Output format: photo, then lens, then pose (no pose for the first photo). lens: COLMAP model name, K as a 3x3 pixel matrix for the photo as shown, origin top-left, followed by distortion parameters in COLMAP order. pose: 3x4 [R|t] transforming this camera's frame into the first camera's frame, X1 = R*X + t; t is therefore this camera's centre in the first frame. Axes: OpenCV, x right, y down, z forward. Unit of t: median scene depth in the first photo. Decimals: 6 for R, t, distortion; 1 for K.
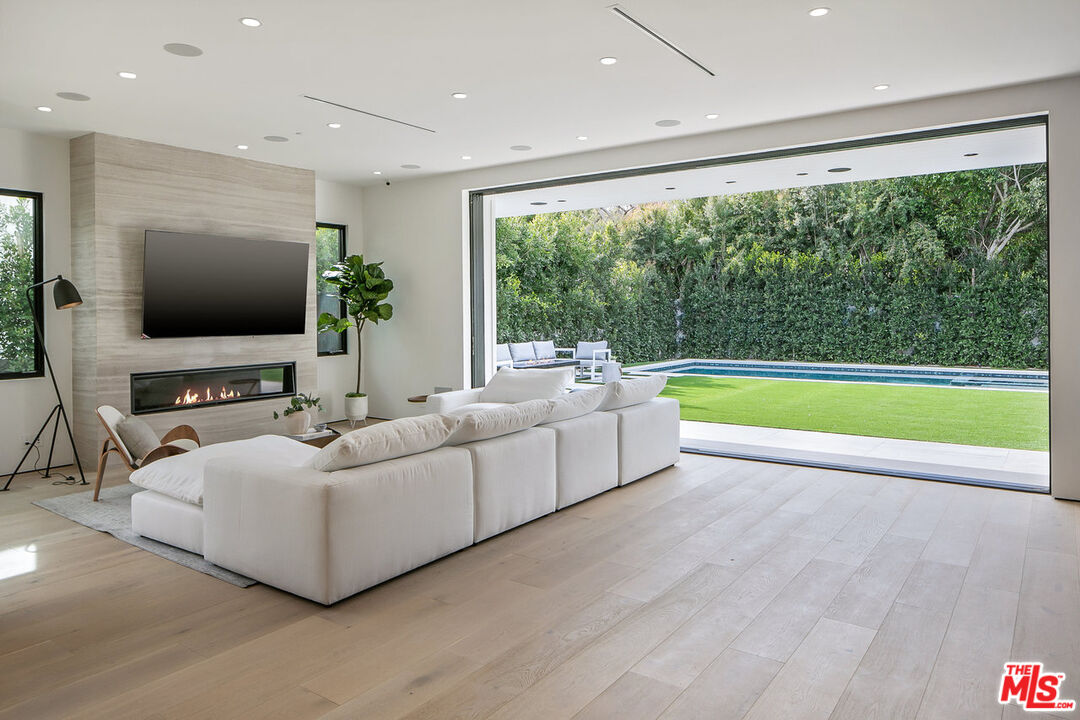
lens RADIAL K [[737.3, 0, 536.9], [0, 737.3, 306.4], [0, 0, 1]] dist [-0.002291, -0.003386]
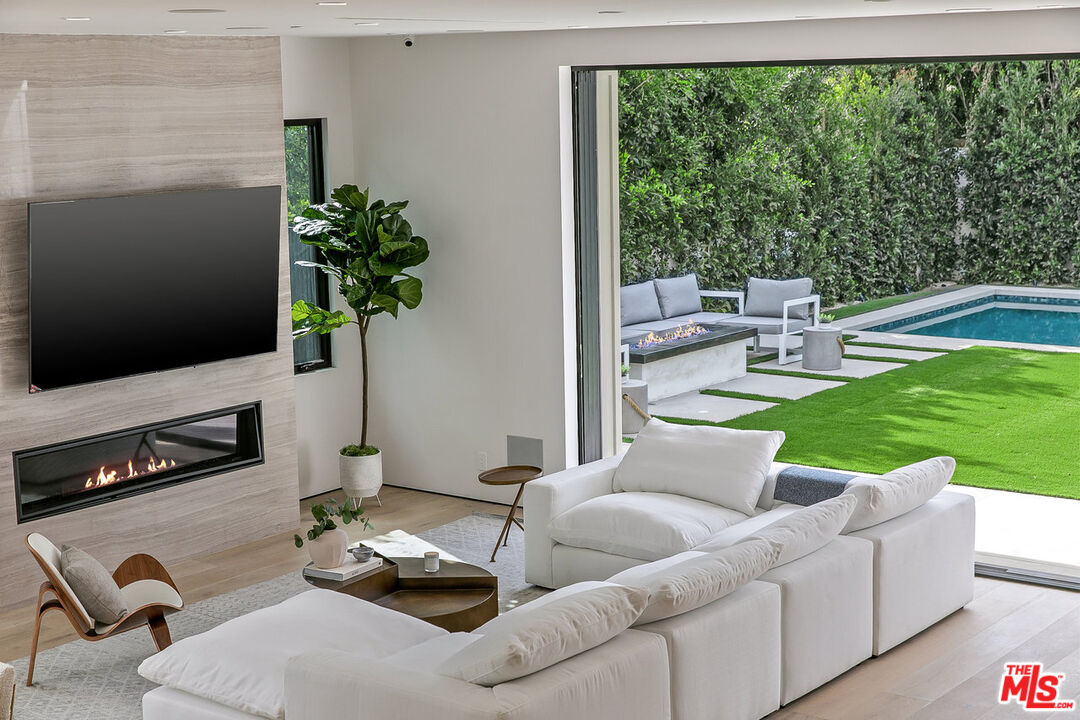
lens RADIAL K [[1808.5, 0, 539.4], [0, 1808.5, 360.9], [0, 0, 1]] dist [0.011170, 0.017801]
pose [[0.999445, -0.005957, -0.032773, -0.036447], [0.011105, 0.987182, 0.159211, -0.076015], [0.031405, -0.159487, 0.986700, -0.140166]]
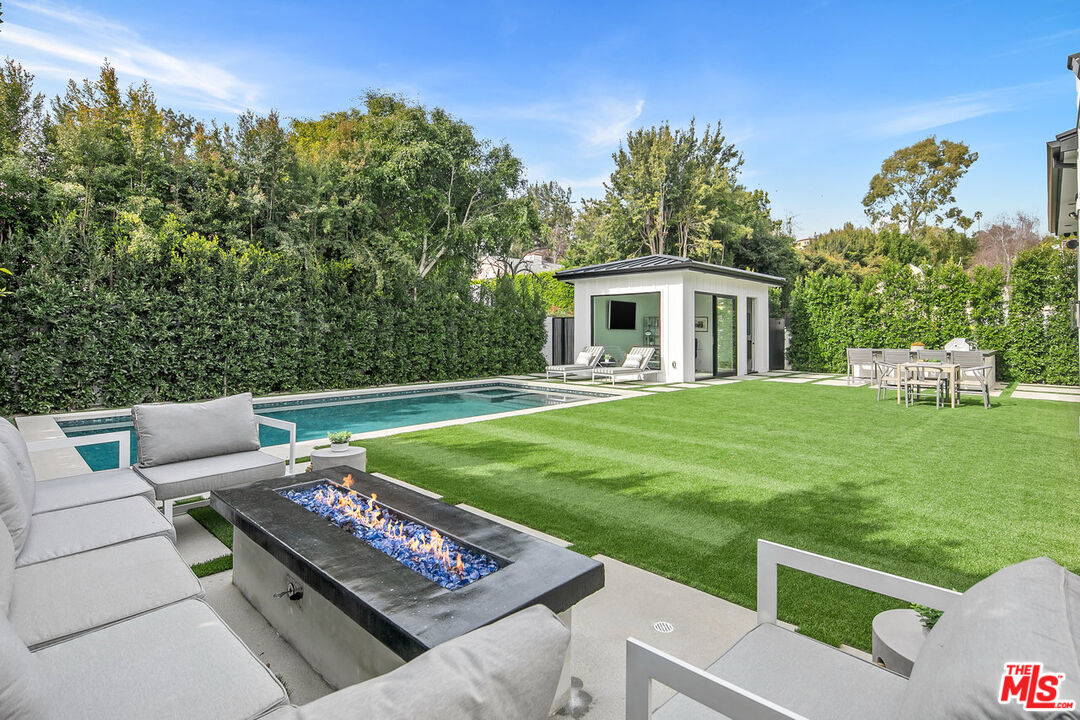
lens RADIAL K [[523.9, 0, 537.1], [0, 523.9, 331.2], [0, 0, 1]] dist [-0.000849, -0.000459]
pose [[0.152085, 0.010452, 0.988312, -0.108407], [-0.008113, 0.999924, -0.009327, 0.015997], [-0.988334, -0.006599, 0.152158, 0.716730]]
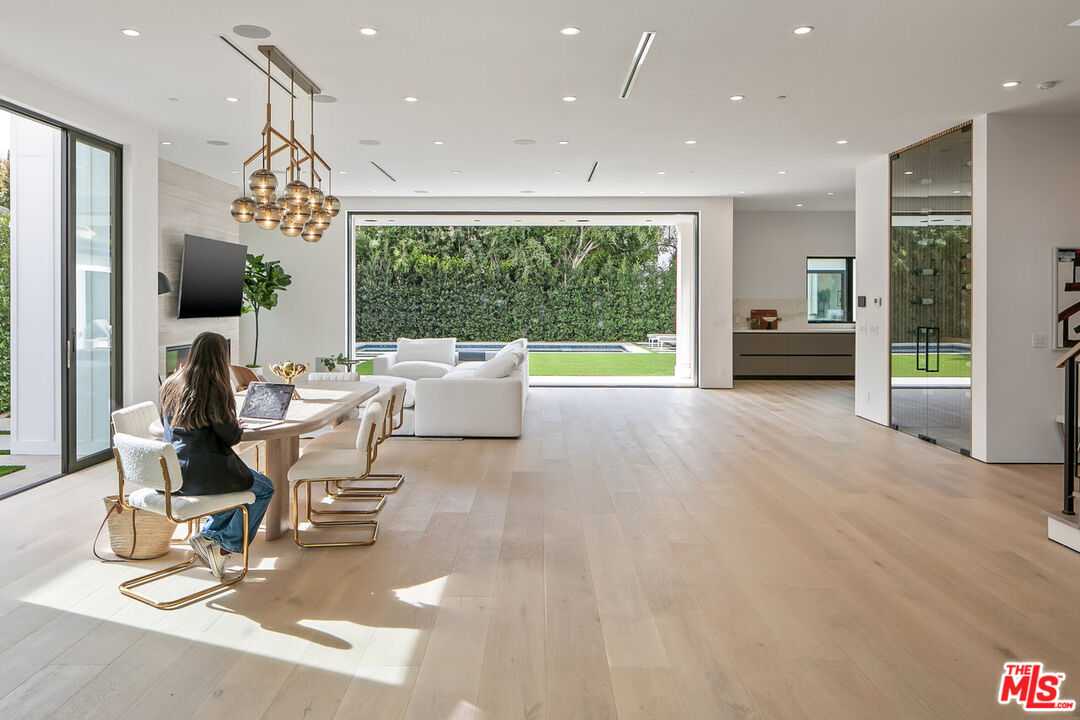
lens RADIAL K [[737.3, 0, 536.9], [0, 737.3, 306.4], [0, 0, 1]] dist [-0.002291, -0.003386]
pose [[0.815651, 0.004444, 0.578527, -0.291114], [-0.010883, 0.999911, 0.007662, 0.001994], [-0.578442, -0.012546, 0.815627, -0.150574]]
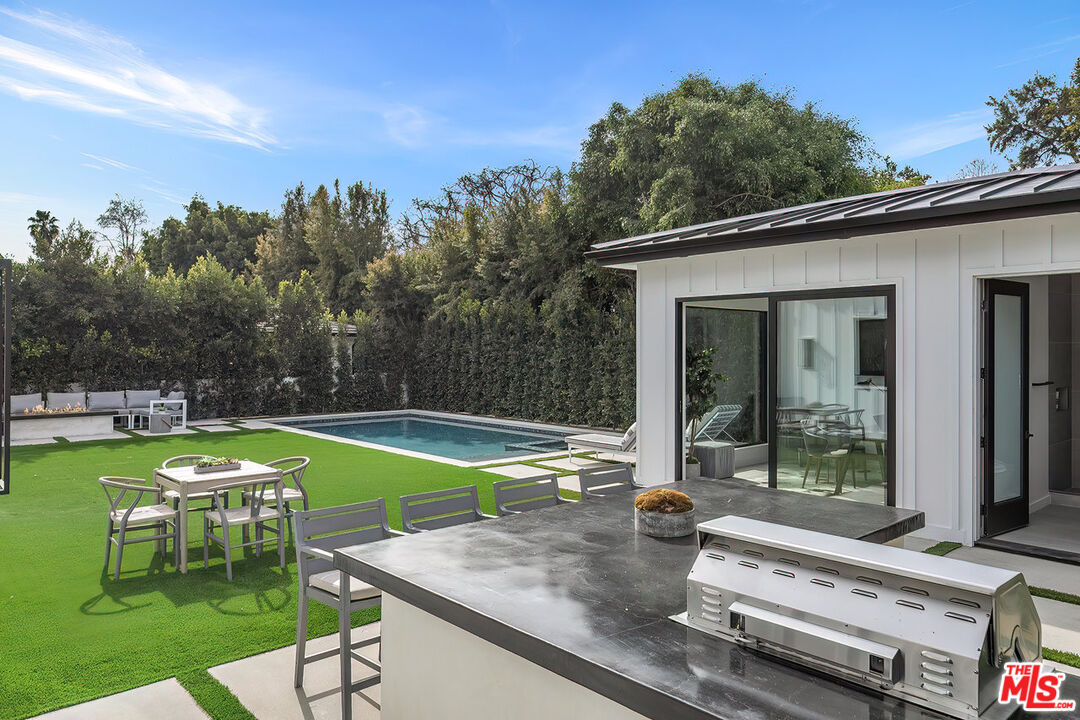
lens RADIAL K [[745.8, 0, 526.8], [0, 745.8, 343.4], [0, 0, 1]] dist [0.006230, 0.003018]
pose [[0.973425, 0.006734, -0.228905, 0.685488], [-0.006987, 0.999976, -0.000296, -0.019792], [0.228898, 0.001888, 0.973449, 0.095038]]
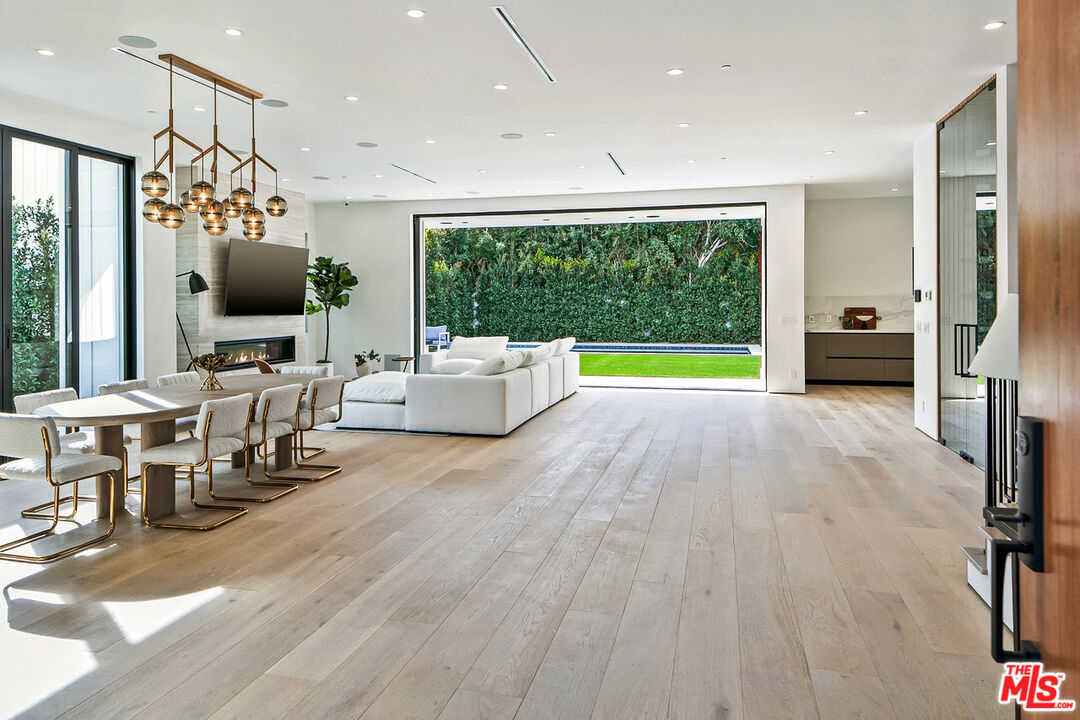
lens RADIAL K [[731.7, 0, 542.0], [0, 731.7, 303.9], [0, 0, 1]] dist [0.031021, 0.000145]
pose [[0.928391, 0.003961, 0.371584, -0.188608], [-0.005413, 0.999981, 0.002865, 0.004745], [-0.371566, -0.004671, 0.928395, -0.192231]]
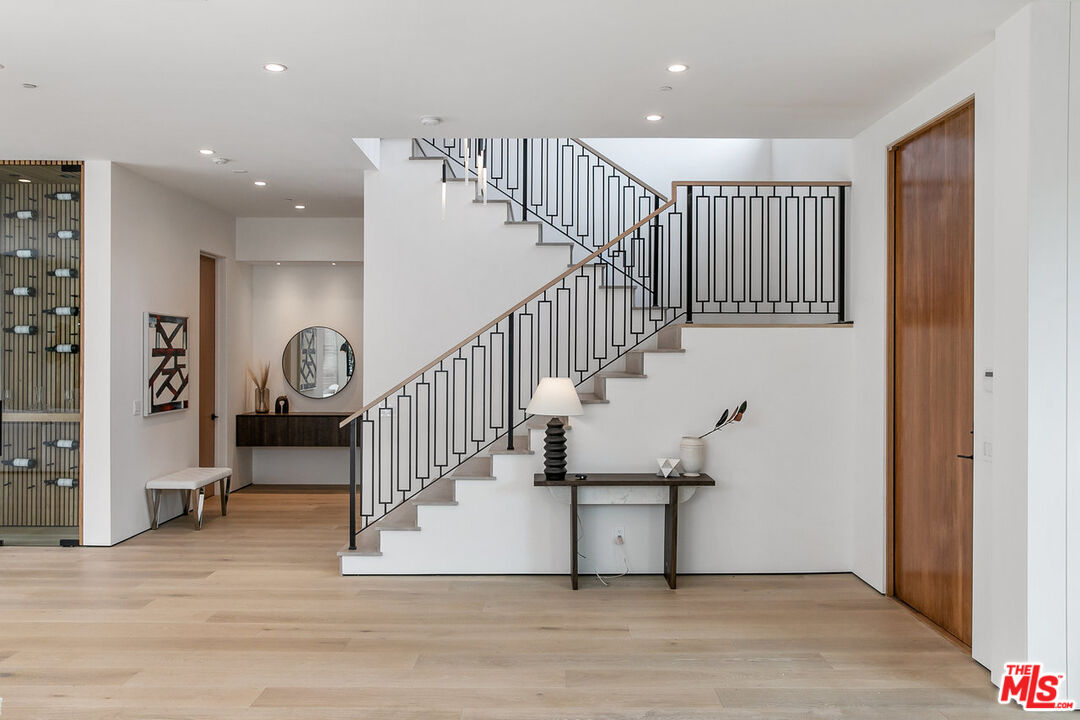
lens RADIAL K [[879.3, 0, 540.4], [0, 879.3, 355.2], [0, 0, 1]] dist [-0.000100, -0.003127]
pose [[-0.578940, 0.005022, 0.815354, -0.332592], [-0.001816, 0.999971, -0.007448, -0.003355], [-0.815368, -0.005793, -0.578914, 0.087450]]
